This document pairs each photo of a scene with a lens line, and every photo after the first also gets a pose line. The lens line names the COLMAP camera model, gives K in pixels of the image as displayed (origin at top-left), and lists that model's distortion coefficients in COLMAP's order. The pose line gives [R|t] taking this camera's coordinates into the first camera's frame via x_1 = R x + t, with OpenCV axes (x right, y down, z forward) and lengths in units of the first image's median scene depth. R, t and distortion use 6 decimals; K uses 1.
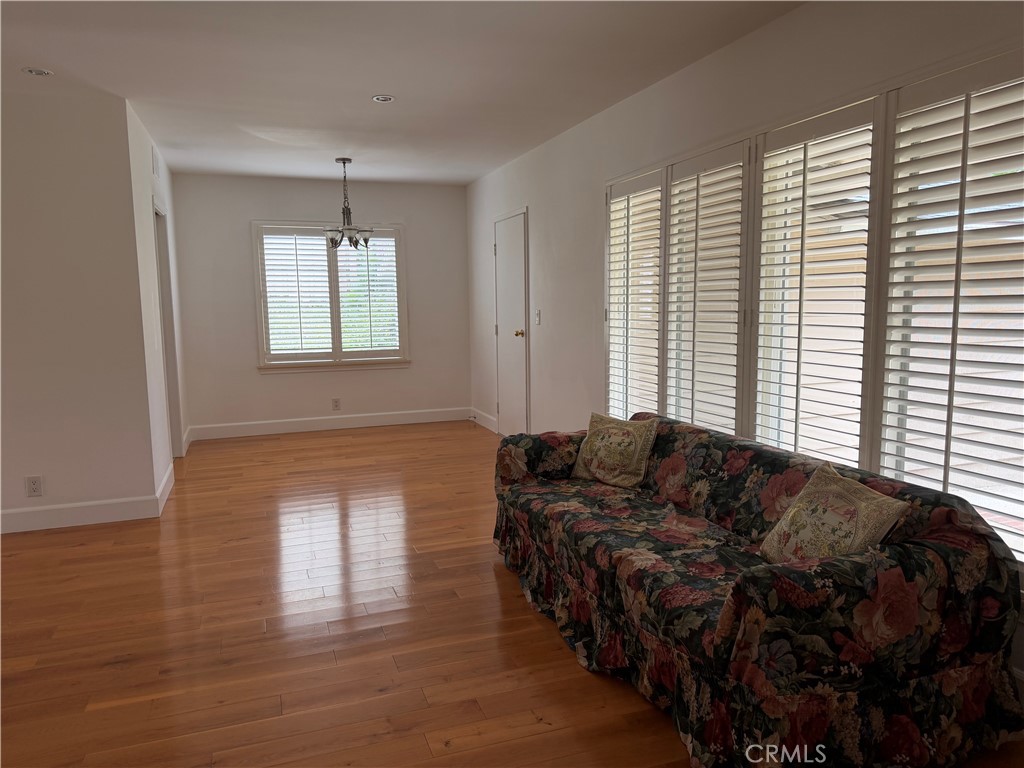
lens RADIAL K [[726.5, 0, 506.8], [0, 726.5, 378.5], [0, 0, 1]] dist [0.119808, -0.183225]
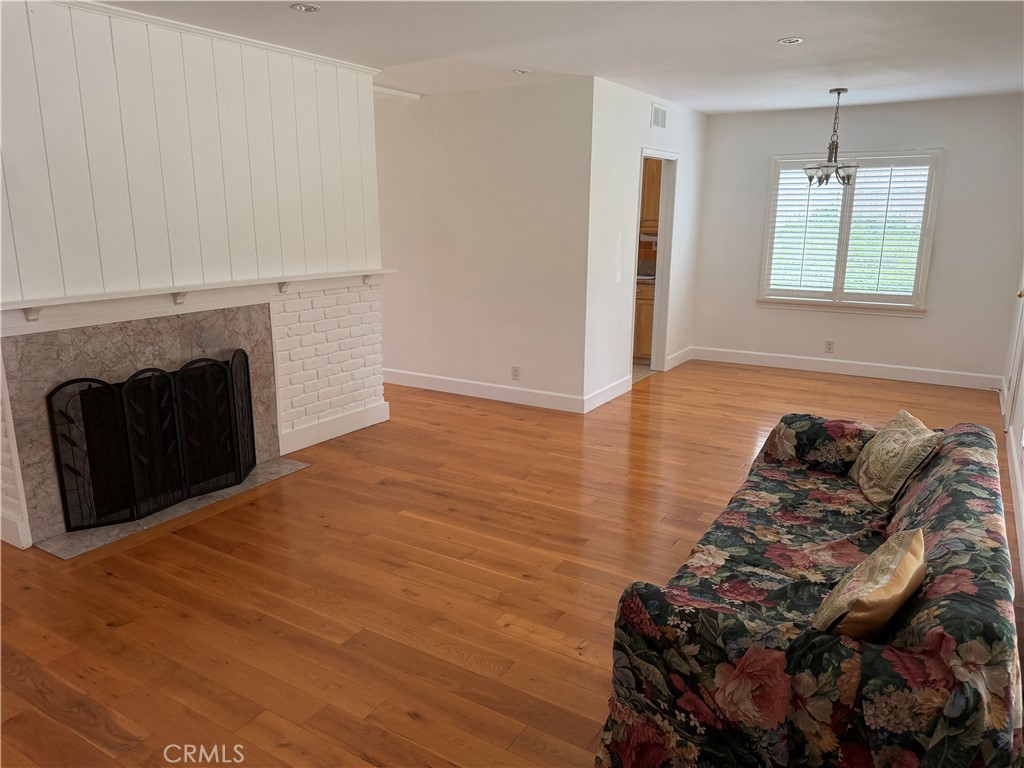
lens RADIAL K [[726.5, 0, 506.8], [0, 726.5, 378.5], [0, 0, 1]] dist [0.119808, -0.183225]
pose [[0.624161, 0.190642, -0.757680, 0.525556], [-0.096257, 0.981149, 0.167575, -0.097687], [0.775344, -0.031662, 0.630745, 0.124949]]
